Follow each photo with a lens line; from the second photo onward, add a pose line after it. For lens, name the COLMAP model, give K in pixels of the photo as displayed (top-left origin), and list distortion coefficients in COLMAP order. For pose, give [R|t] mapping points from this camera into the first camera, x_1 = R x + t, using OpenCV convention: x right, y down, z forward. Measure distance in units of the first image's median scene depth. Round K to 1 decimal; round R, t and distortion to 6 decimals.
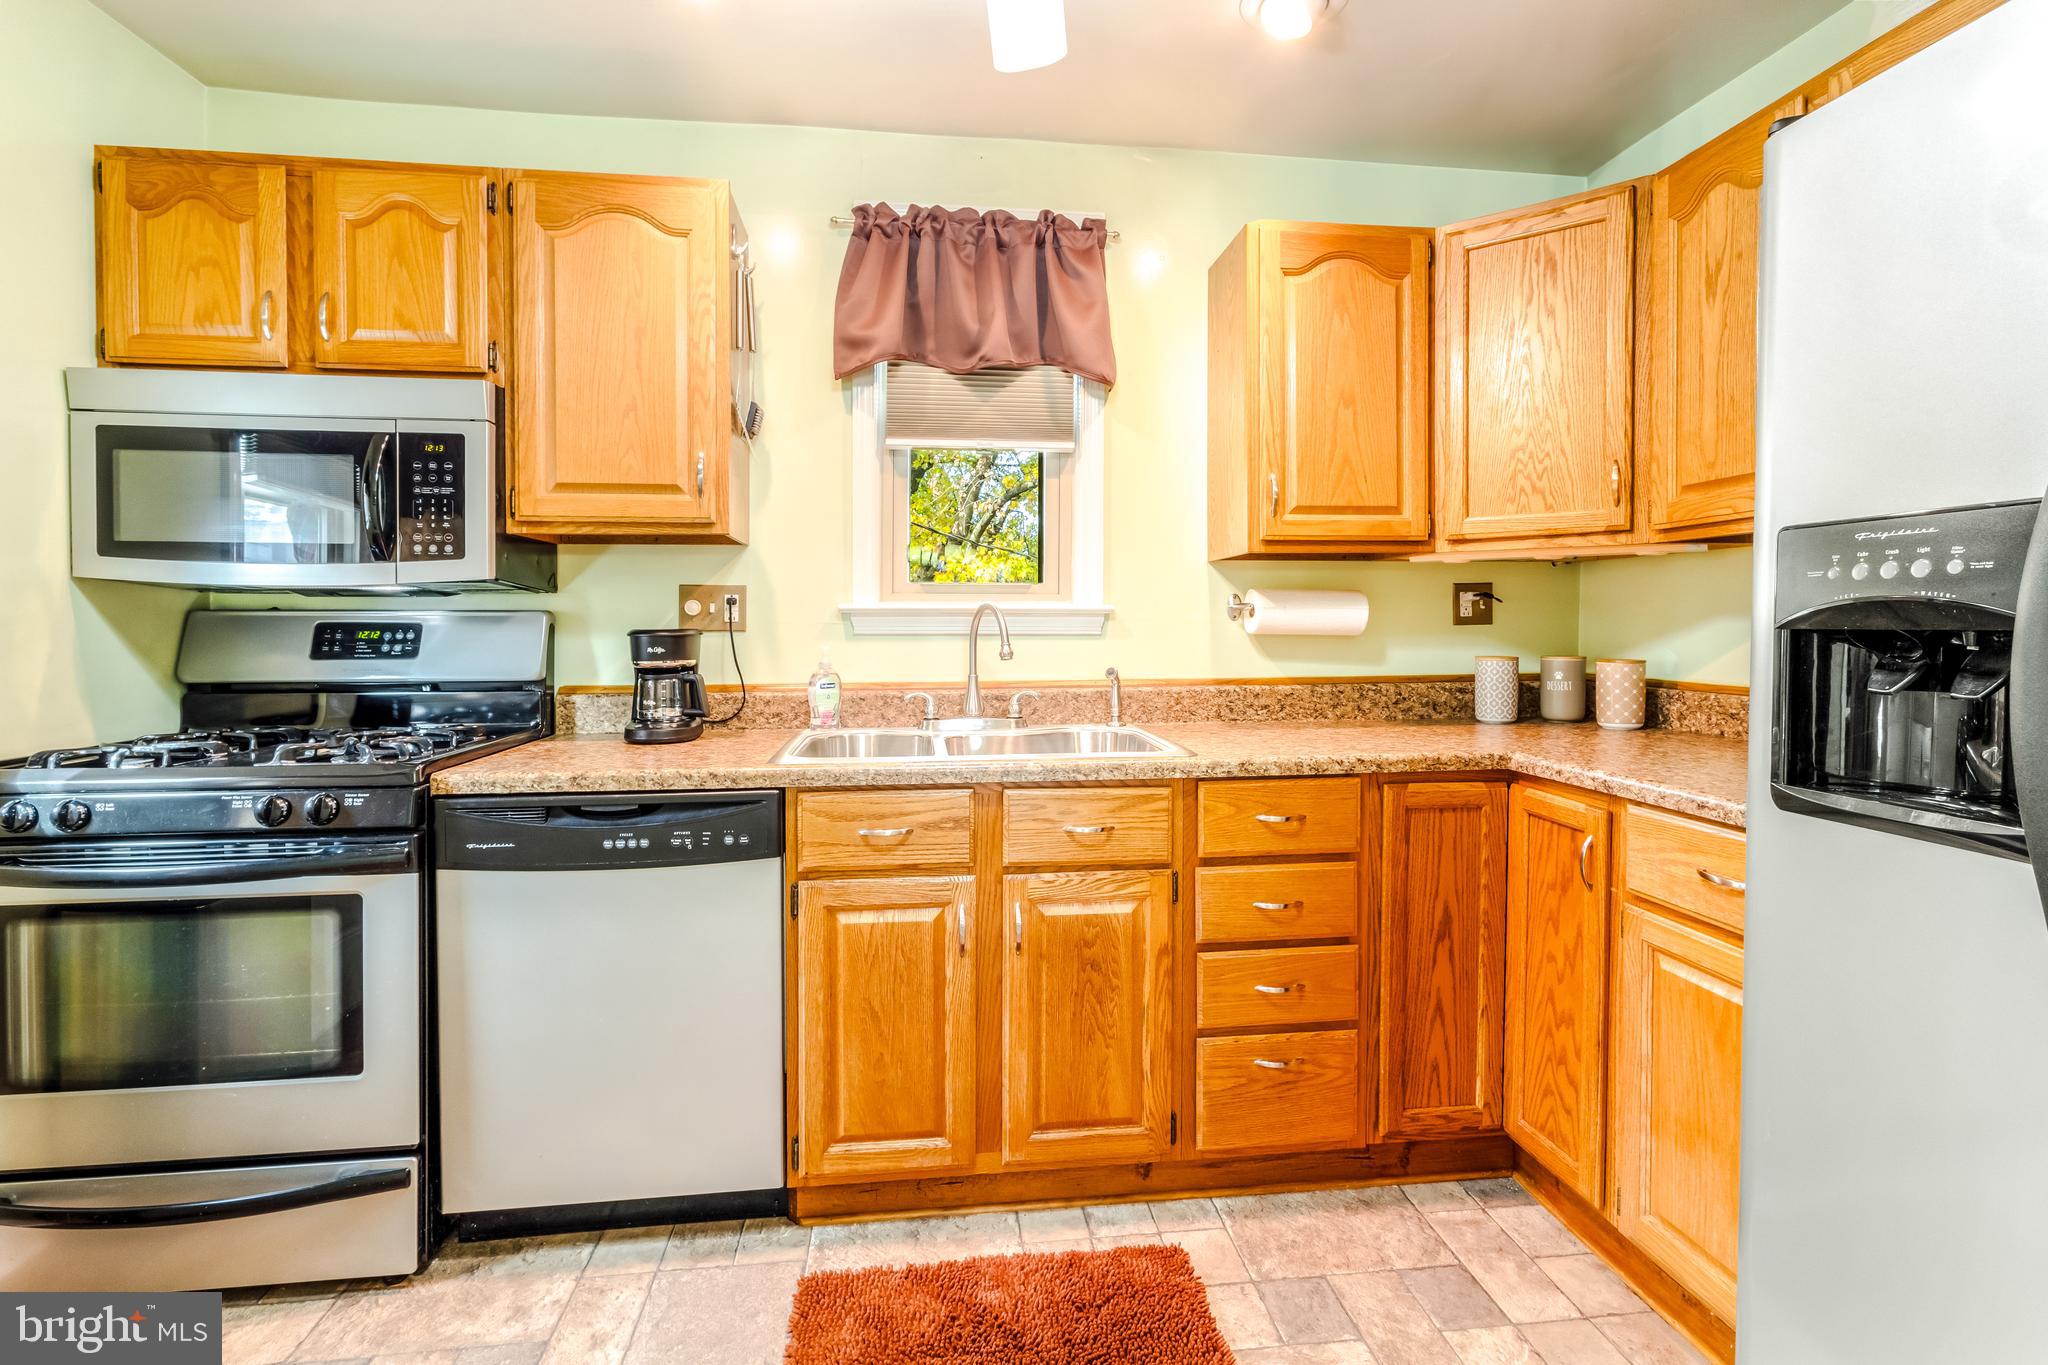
lens RADIAL K [[963.5, 0, 1042.7], [0, 963.5, 637.8], [0, 0, 1]] dist [0.000466, 0.000904]
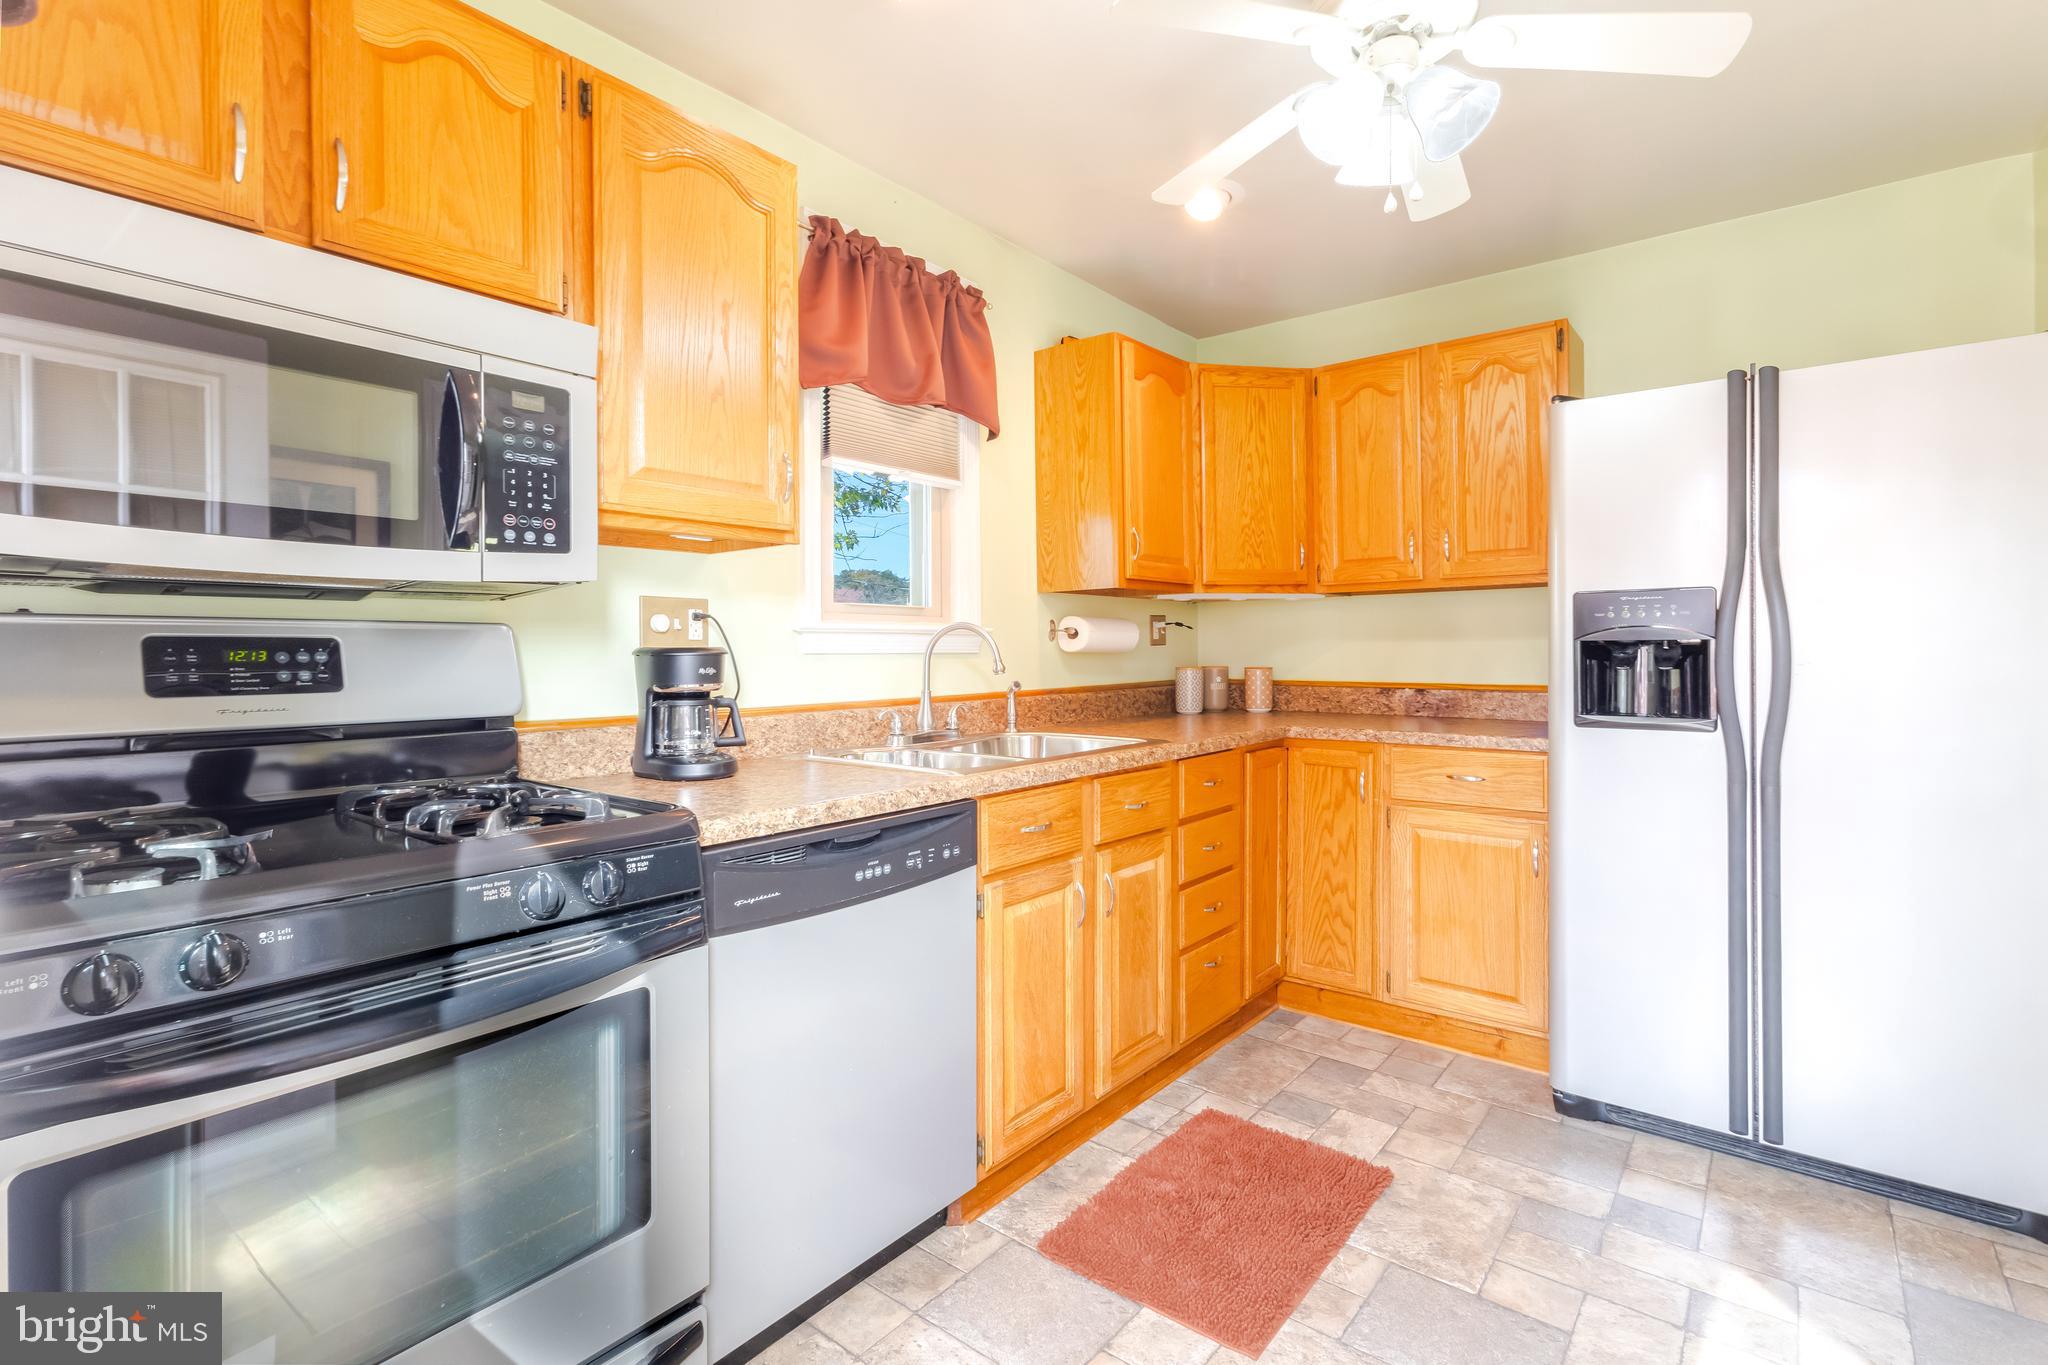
lens RADIAL K [[963.5, 0, 1025.5], [0, 963.5, 648.7], [0, 0, 1]] dist [0.000466, 0.000904]
pose [[0.708058, -0.001146, 0.706154, -0.886899], [0.016044, 0.999767, -0.014466, 0.010939], [-0.705972, 0.021572, 0.707911, 0.204570]]
